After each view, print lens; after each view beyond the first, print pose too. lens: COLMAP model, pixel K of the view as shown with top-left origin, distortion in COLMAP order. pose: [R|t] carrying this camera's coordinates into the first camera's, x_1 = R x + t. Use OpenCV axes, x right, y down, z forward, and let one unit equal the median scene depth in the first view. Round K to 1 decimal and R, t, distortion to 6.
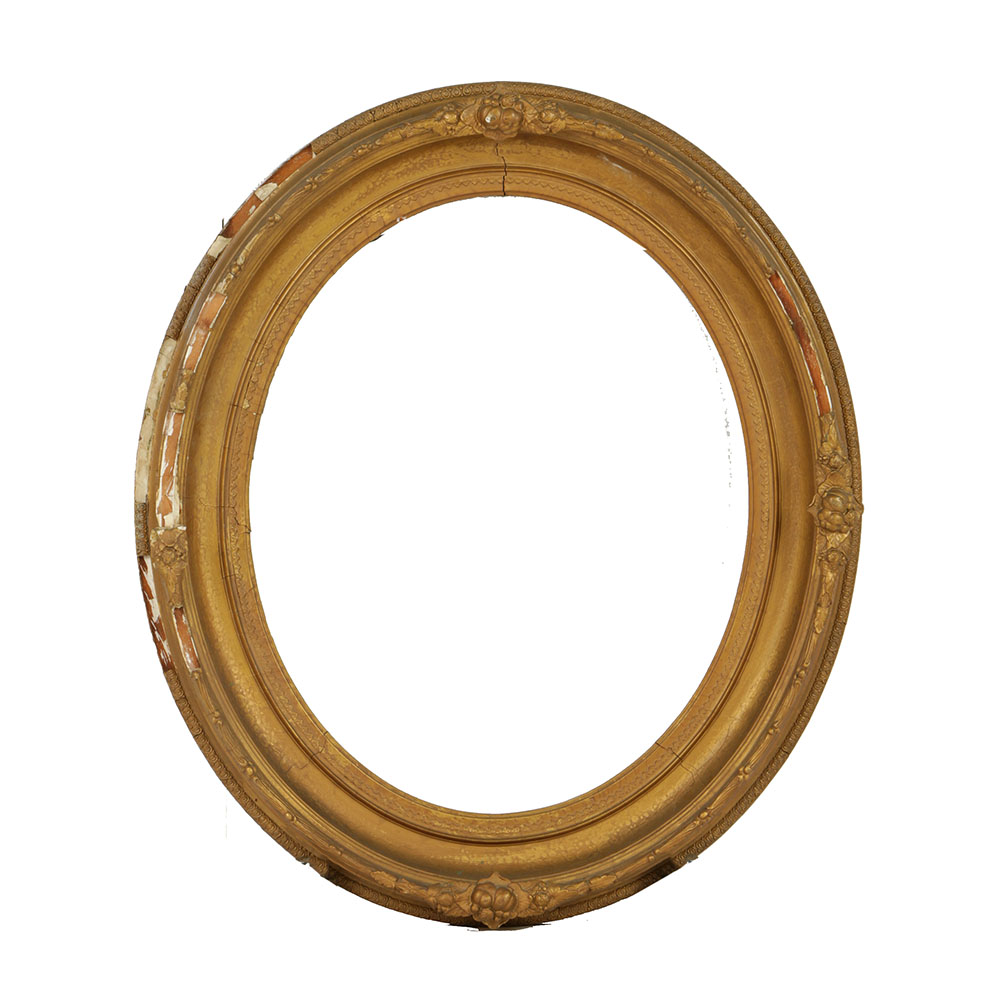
lens RADIAL K [[7014.9, 0, 503.3], [0, 7014.9, 482.5], [0, 0, 1]] dist [1.620848, 12.327576]
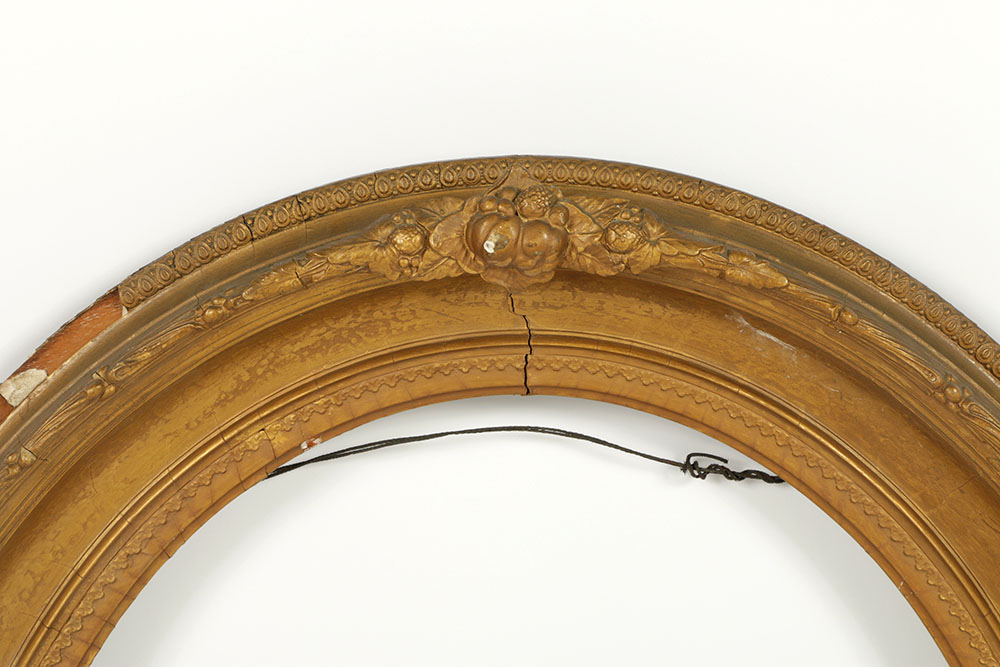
lens RADIAL K [[2405.7, 0, 500.0], [0, 2405.7, 333.5], [0, 0, 1]] dist [0.299311, 0.947929]
pose [[0.999663, 0.003831, -0.025666, 0.002466], [-0.002321, 0.998279, 0.058600, -0.054547], [0.025846, -0.058521, 0.997952, 0.838841]]
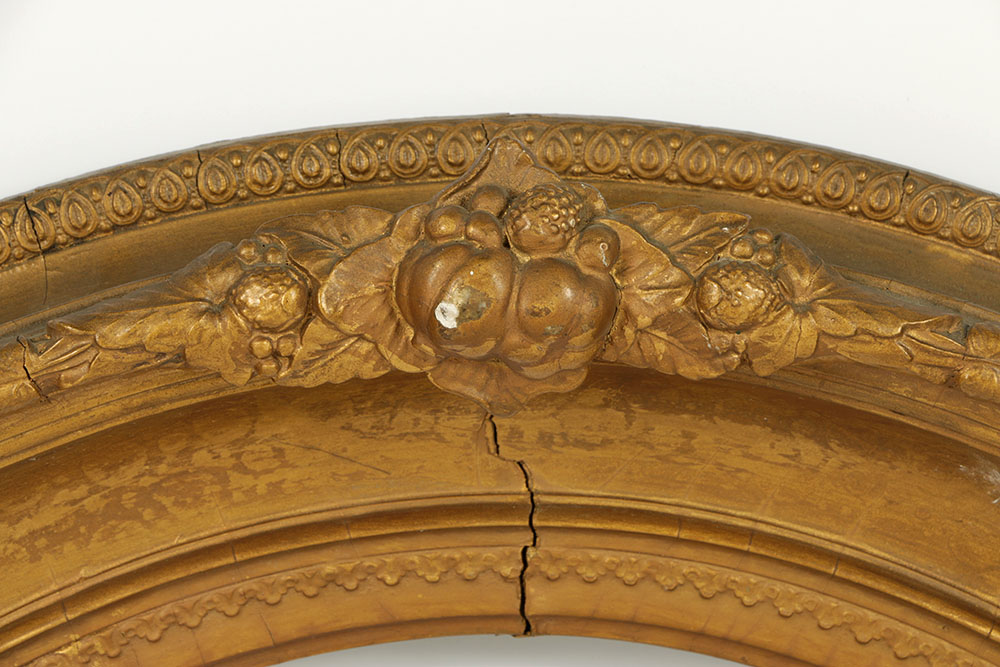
lens RADIAL K [[5623.5, 0, 500.0], [0, 5623.5, 333.5], [0, 0, 1]] dist [1.503941, 5.497760]
pose [[0.999790, 0.010944, -0.017298, 0.002269], [-0.010331, 0.999328, 0.035168, -0.056382], [0.017672, -0.034982, 0.999232, 0.826246]]
